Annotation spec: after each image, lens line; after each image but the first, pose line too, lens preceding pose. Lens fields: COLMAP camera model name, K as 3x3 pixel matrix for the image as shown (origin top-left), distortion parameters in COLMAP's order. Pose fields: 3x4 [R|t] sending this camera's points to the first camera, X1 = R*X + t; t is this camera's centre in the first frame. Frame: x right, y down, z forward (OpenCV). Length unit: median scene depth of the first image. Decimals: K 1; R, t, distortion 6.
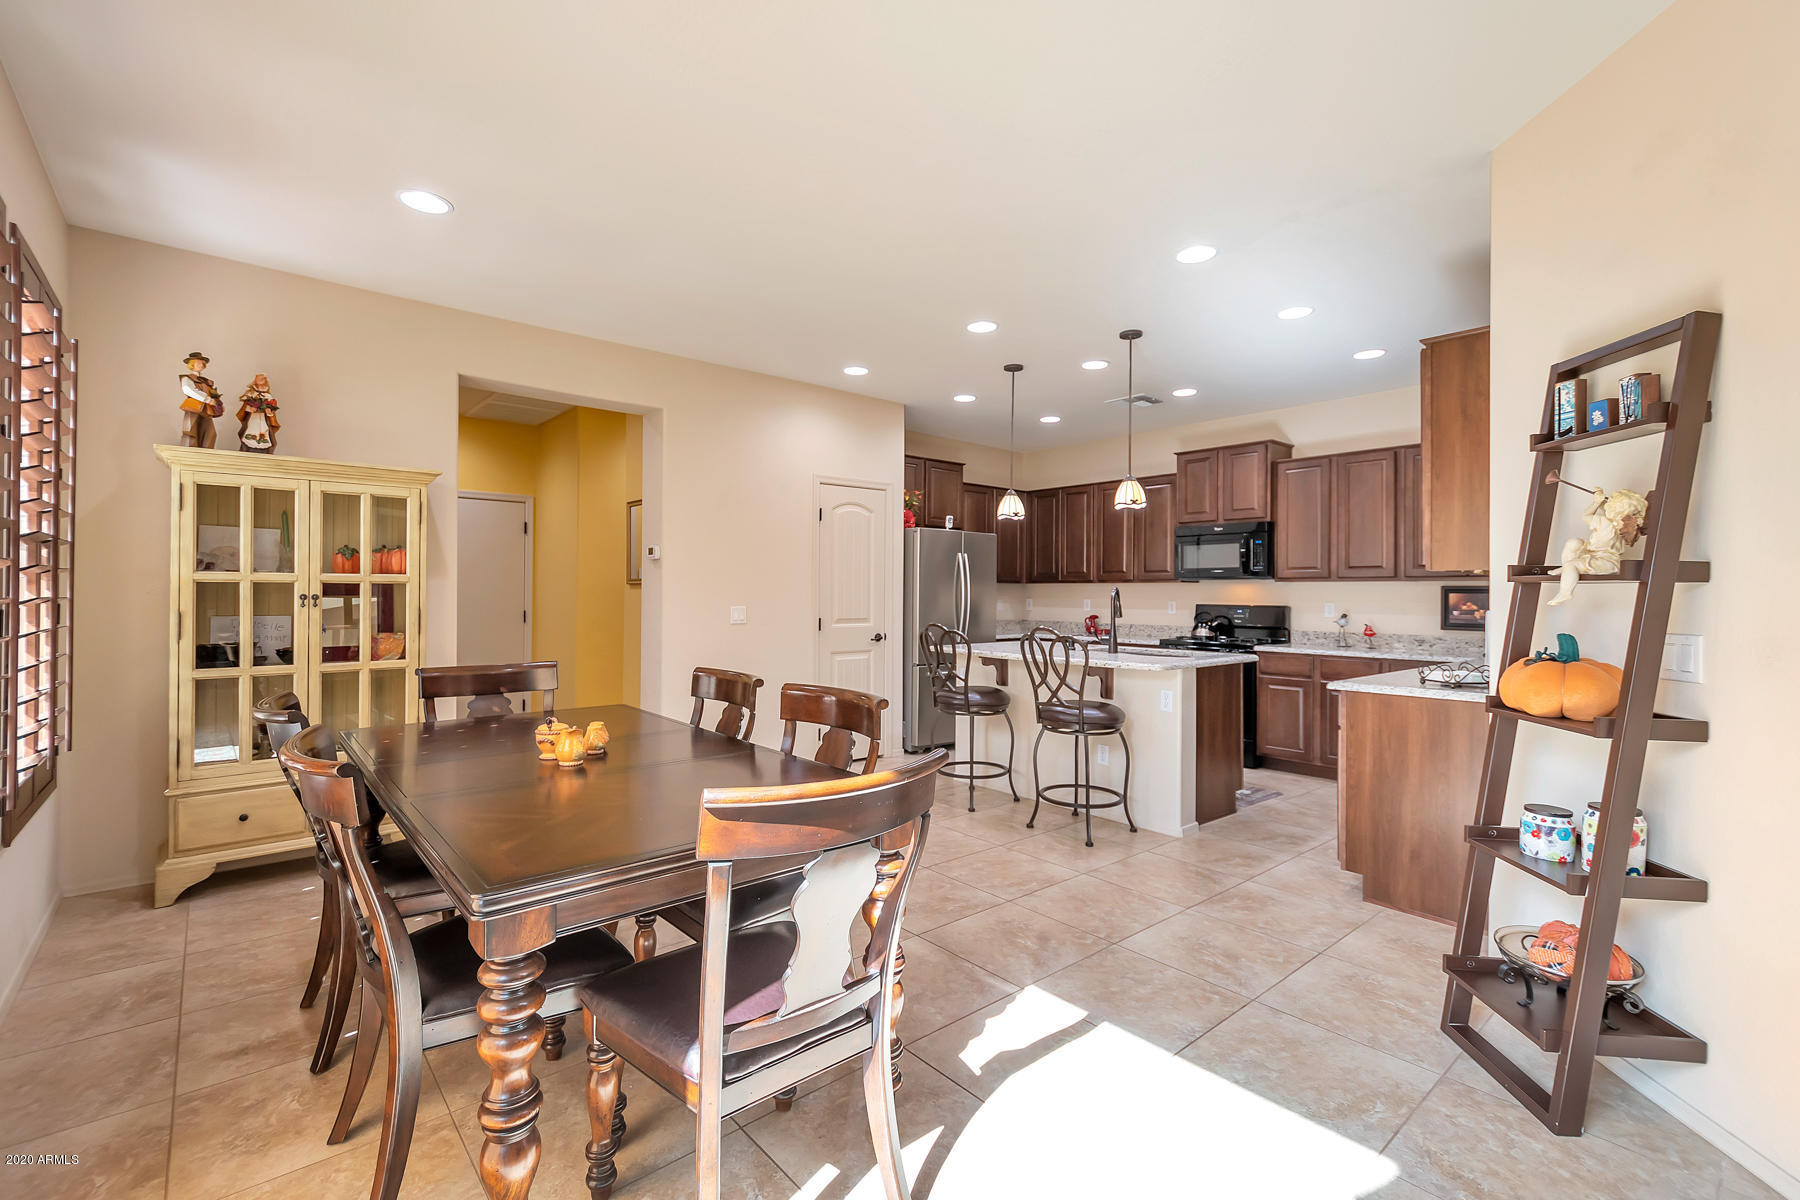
lens RADIAL K [[796.9, 0, 892.4], [0, 796.9, 587.6], [0, 0, 1]] dist [-0.001096, -0.000419]
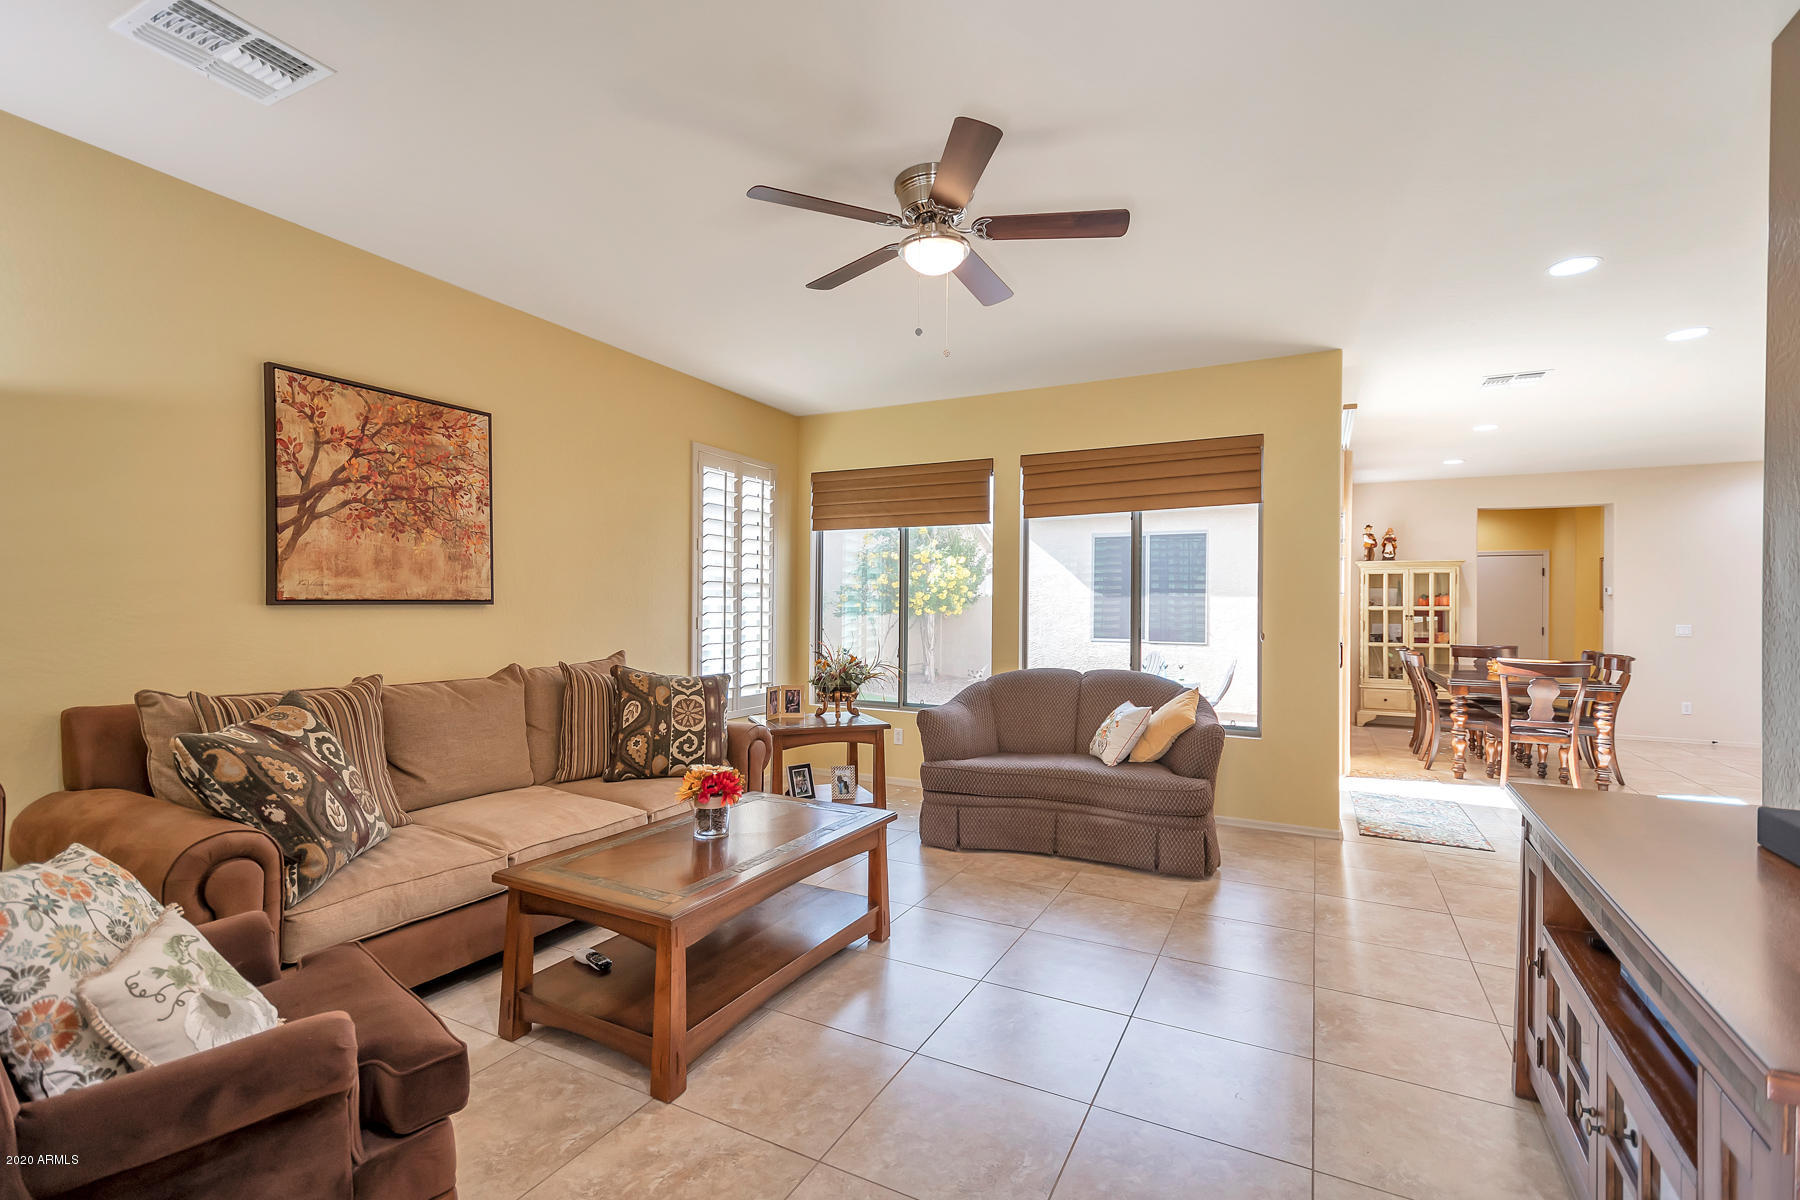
lens RADIAL K [[796.9, 0, 901.3], [0, 796.9, 607.4], [0, 0, 1]] dist [-0.001096, -0.000419]
pose [[0.370463, -0.004201, -0.928838, 0.990382], [0.001252, 0.999991, -0.004024, -0.007401], [0.928846, 0.000328, 0.370465, -1.393447]]
